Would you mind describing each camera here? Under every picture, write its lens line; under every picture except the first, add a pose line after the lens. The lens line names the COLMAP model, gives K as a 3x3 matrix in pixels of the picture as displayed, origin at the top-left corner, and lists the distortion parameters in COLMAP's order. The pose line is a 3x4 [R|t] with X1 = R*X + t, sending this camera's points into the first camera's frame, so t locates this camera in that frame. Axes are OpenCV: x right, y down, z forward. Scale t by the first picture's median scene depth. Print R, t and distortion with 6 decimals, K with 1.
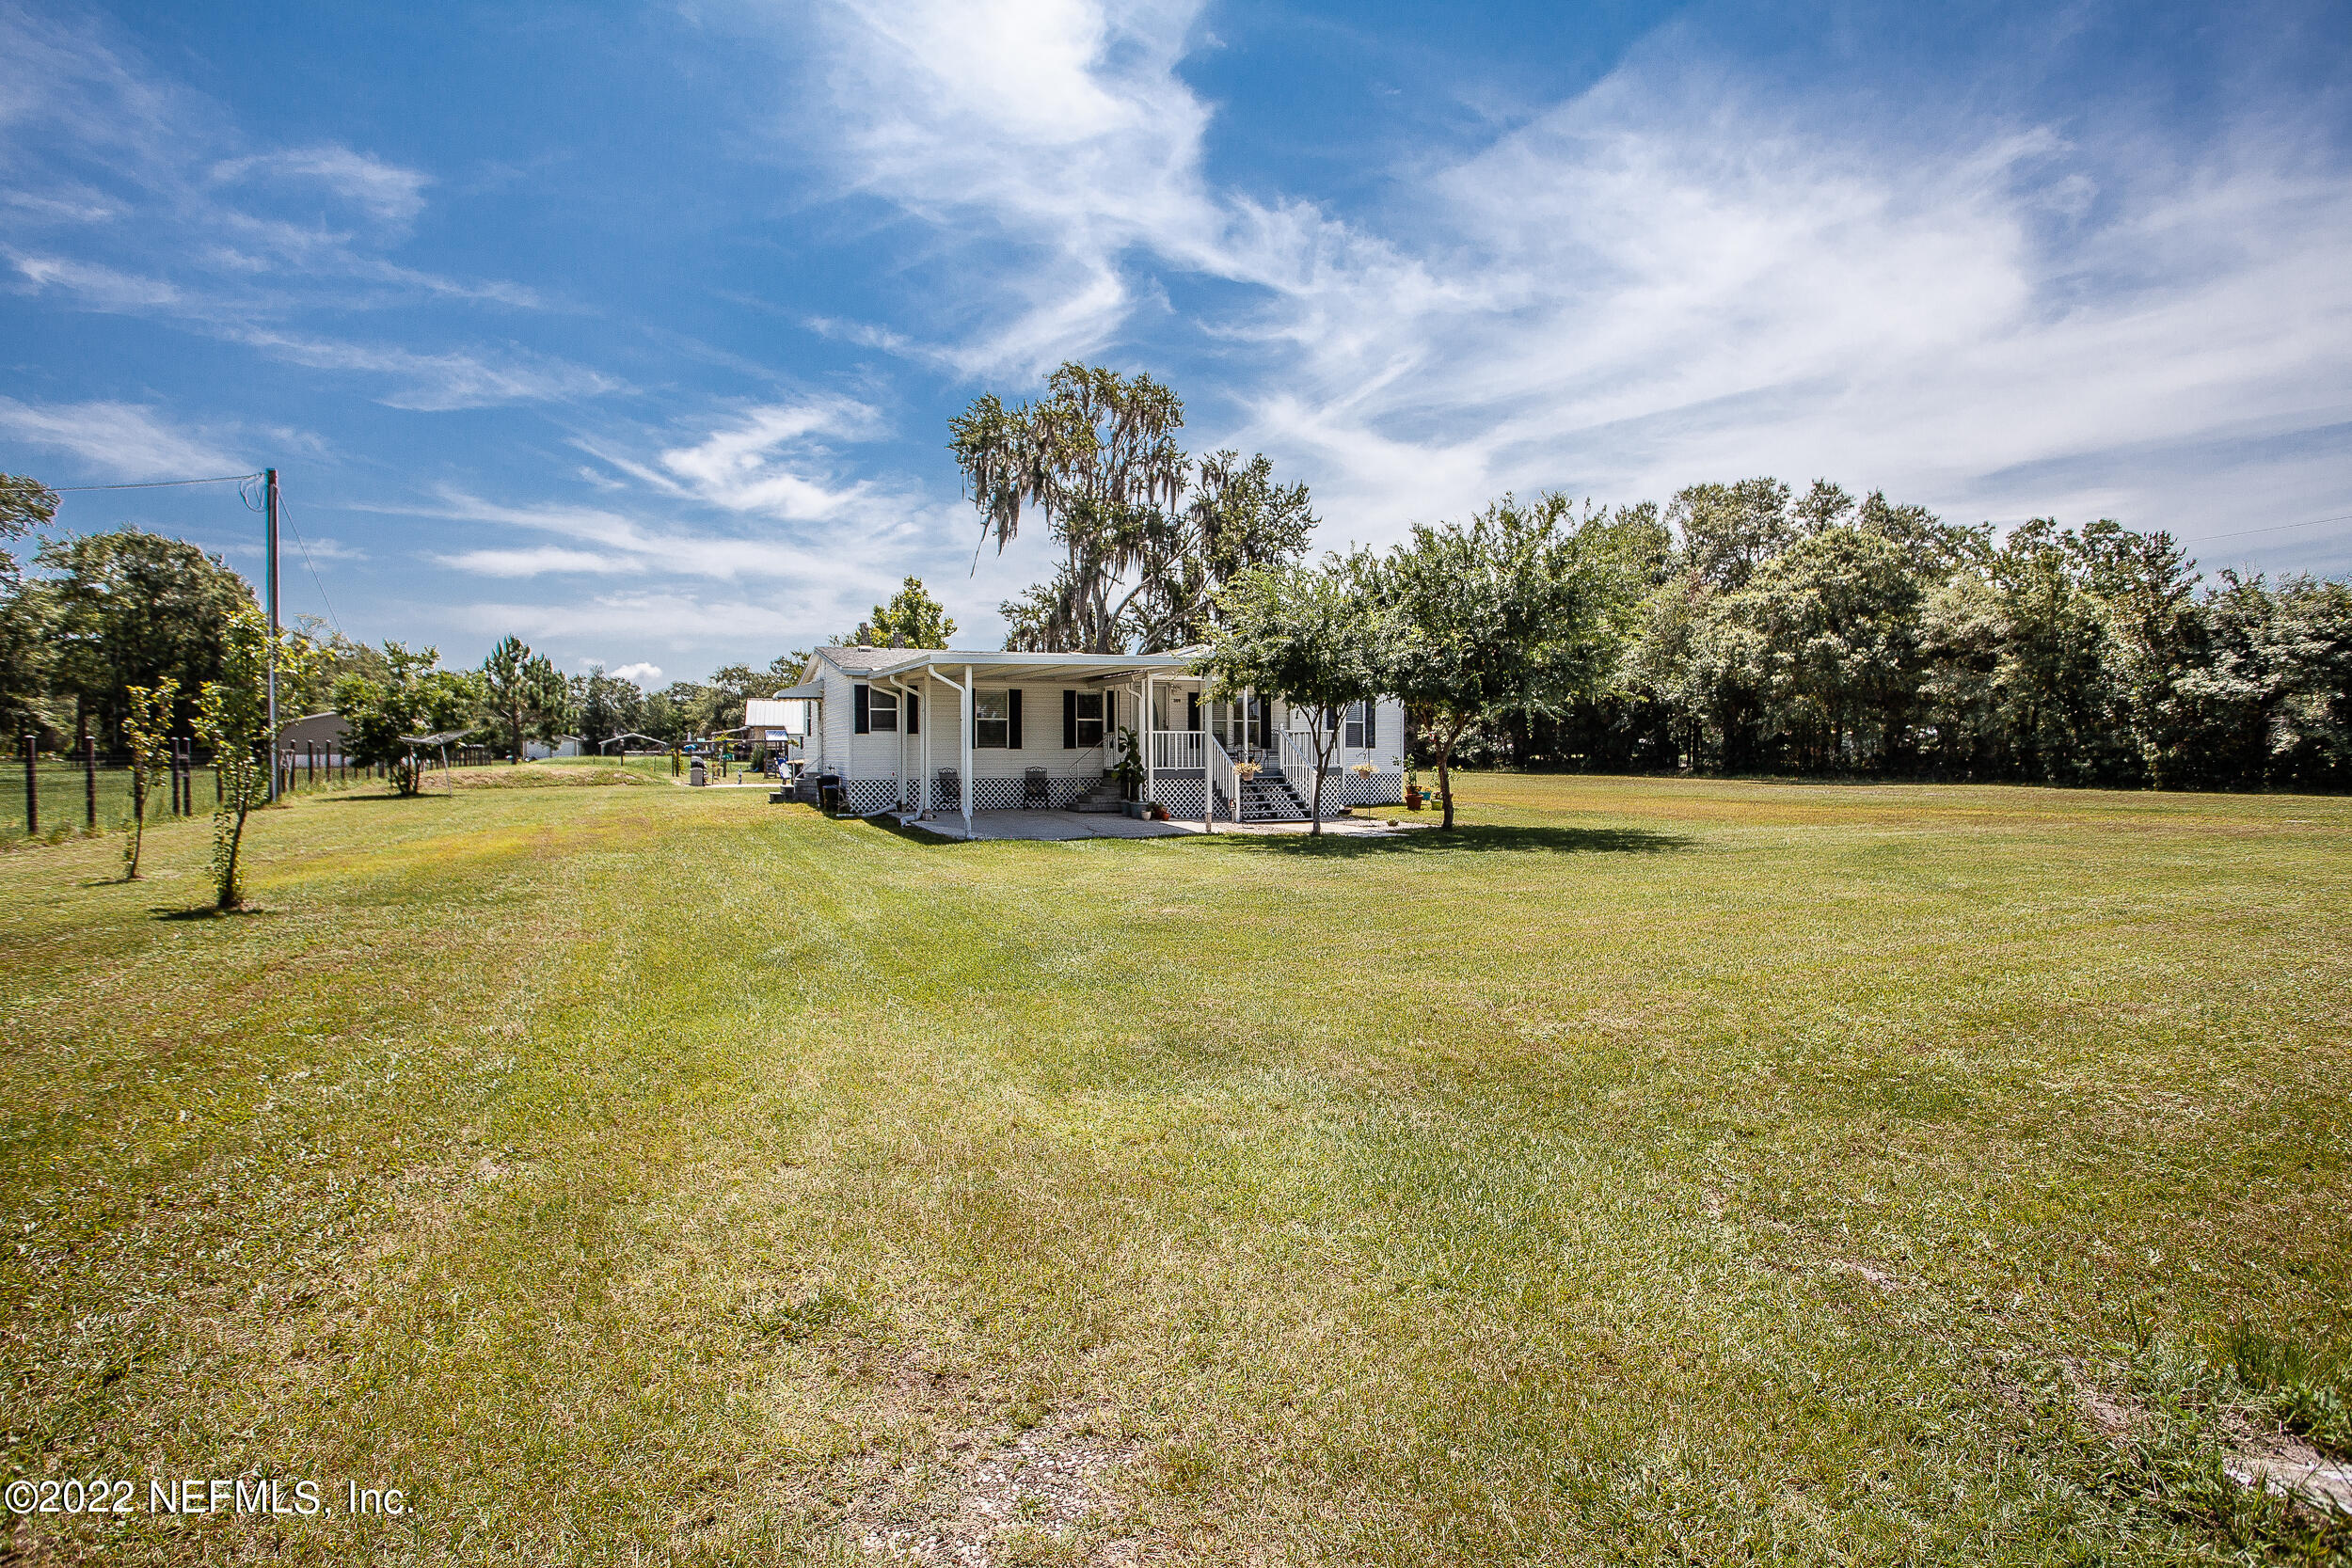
lens RADIAL K [[1208.6, 0, 1163.8], [0, 1208.6, 769.1], [0, 0, 1]] dist [-0.066849, 0.030004]
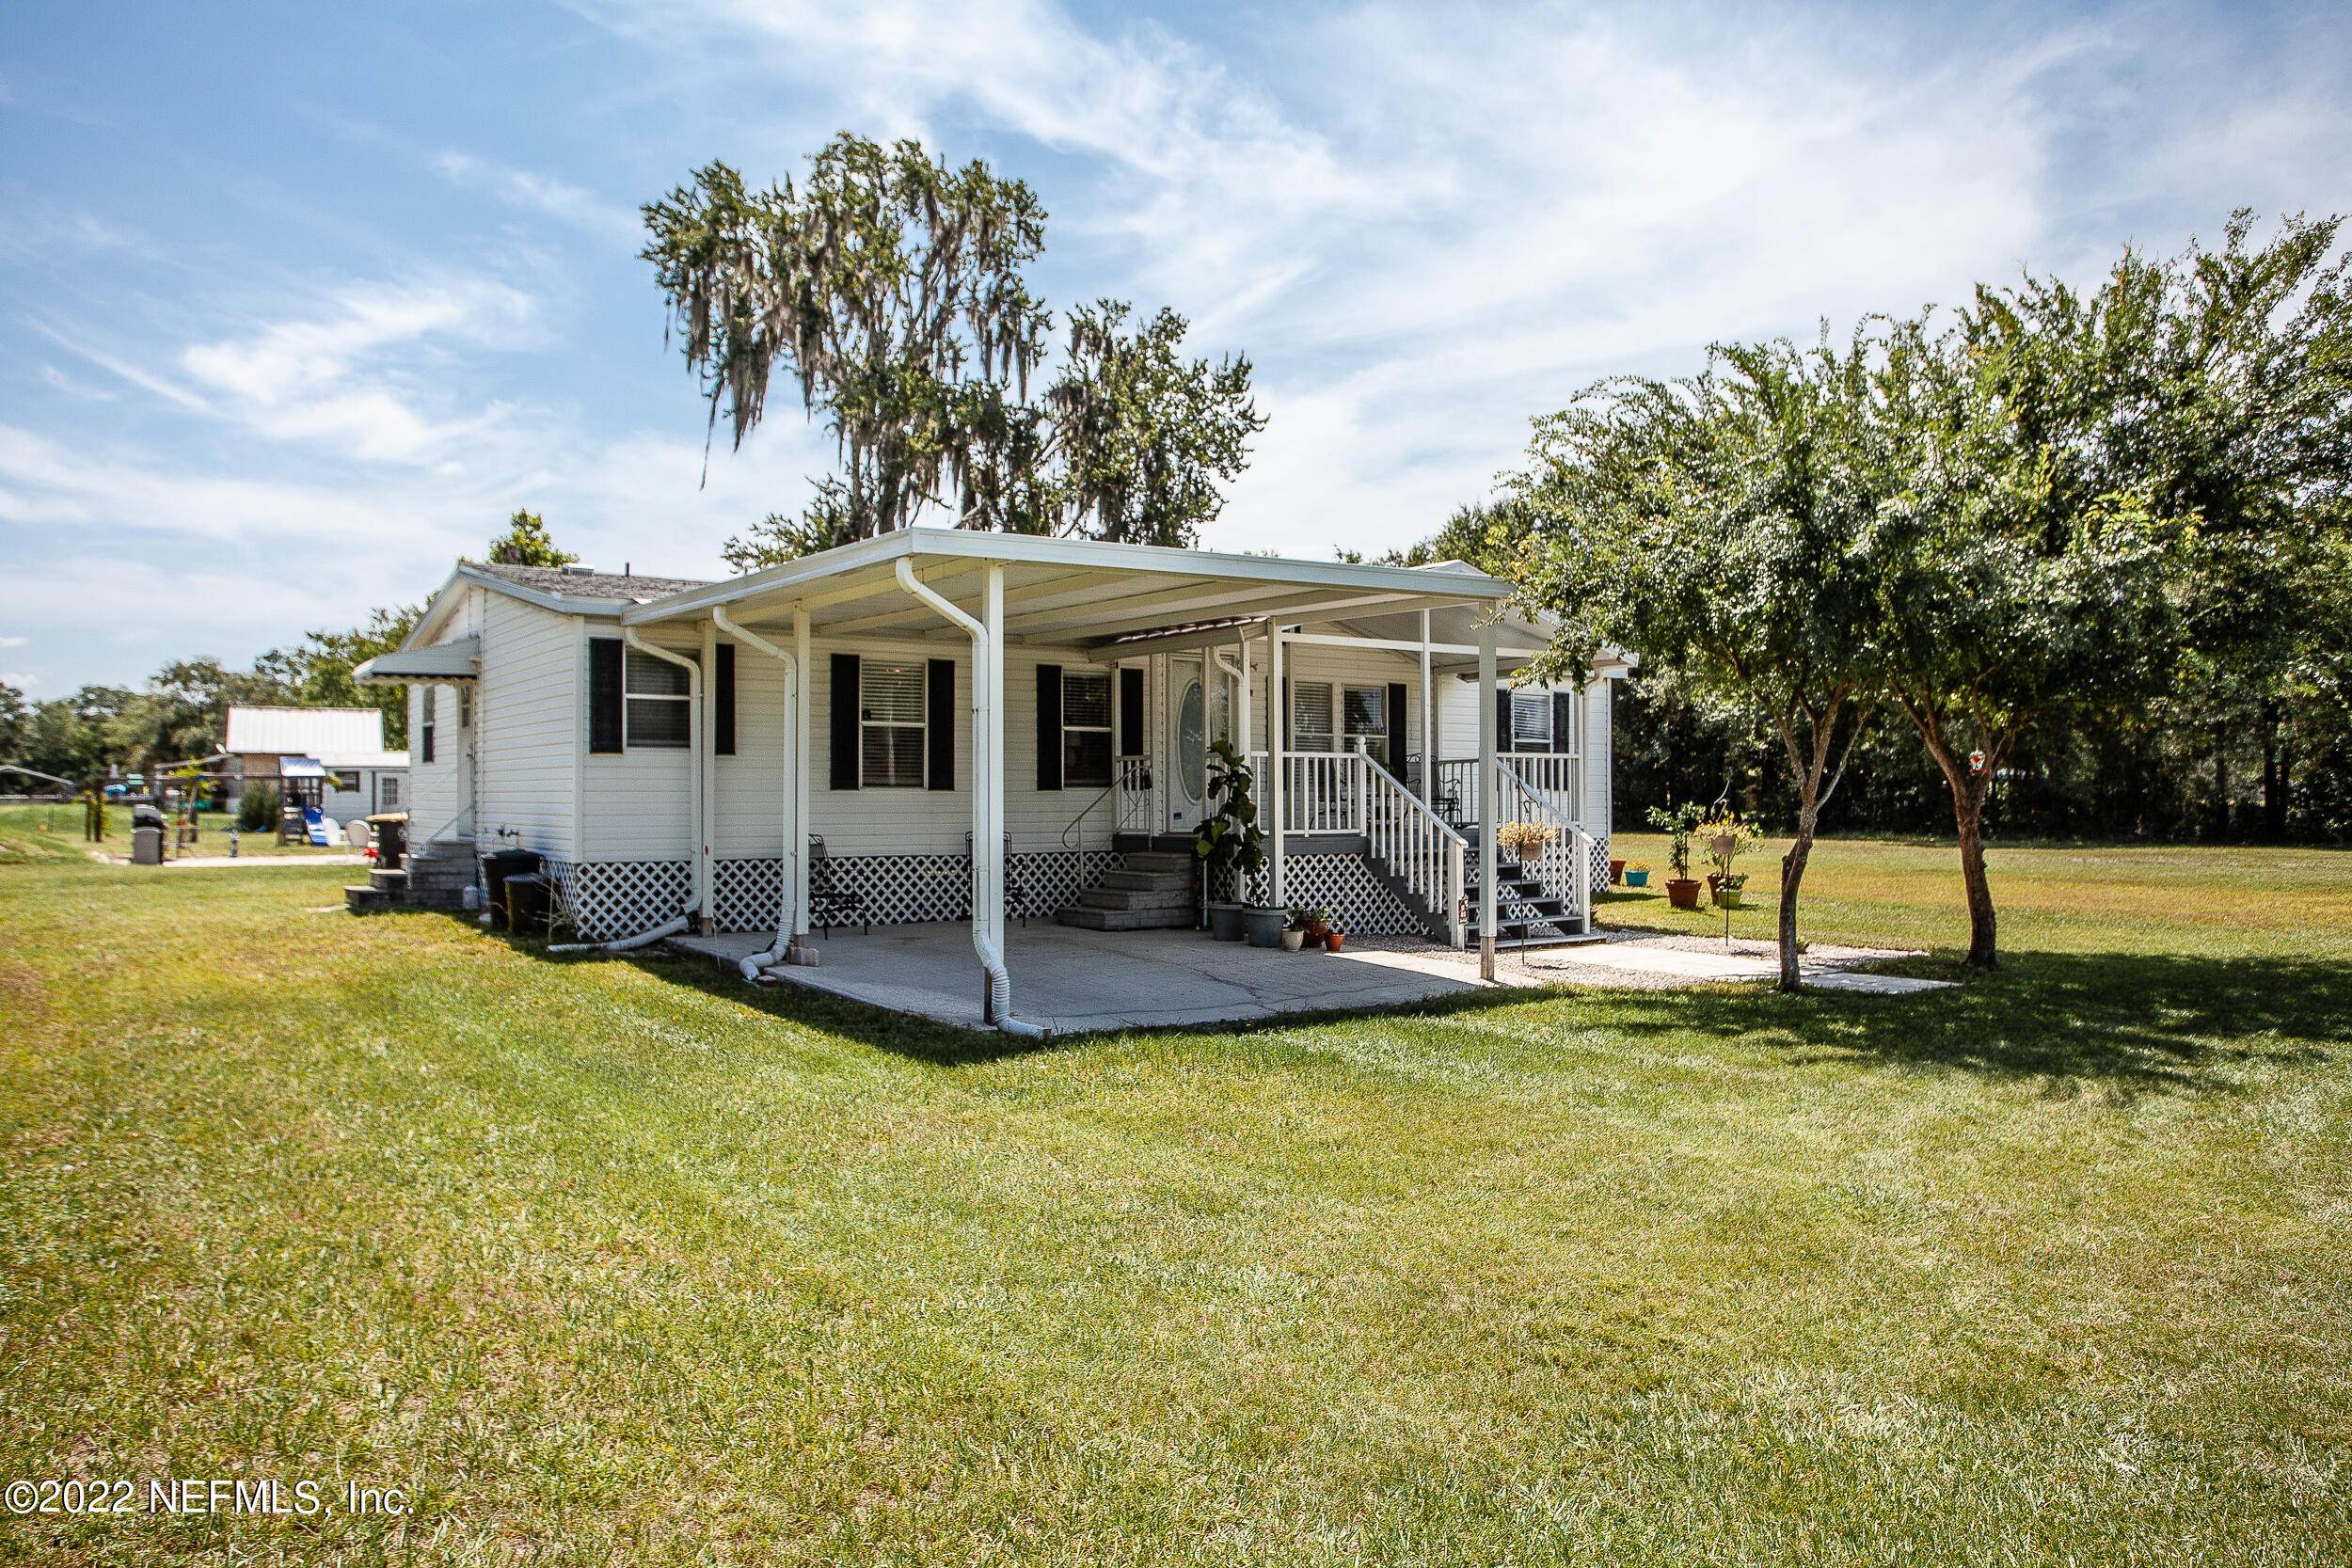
lens RADIAL K [[1398.7, 0, 988.7], [0, 1398.7, 784.4], [0, 0, 1]] dist [-0.001234, -0.000342]
pose [[0.981652, 0.000773, 0.190678, -0.141734], [0.003542, 0.999745, -0.022291, -0.005208], [-0.190647, 0.022557, 0.981399, 0.324027]]
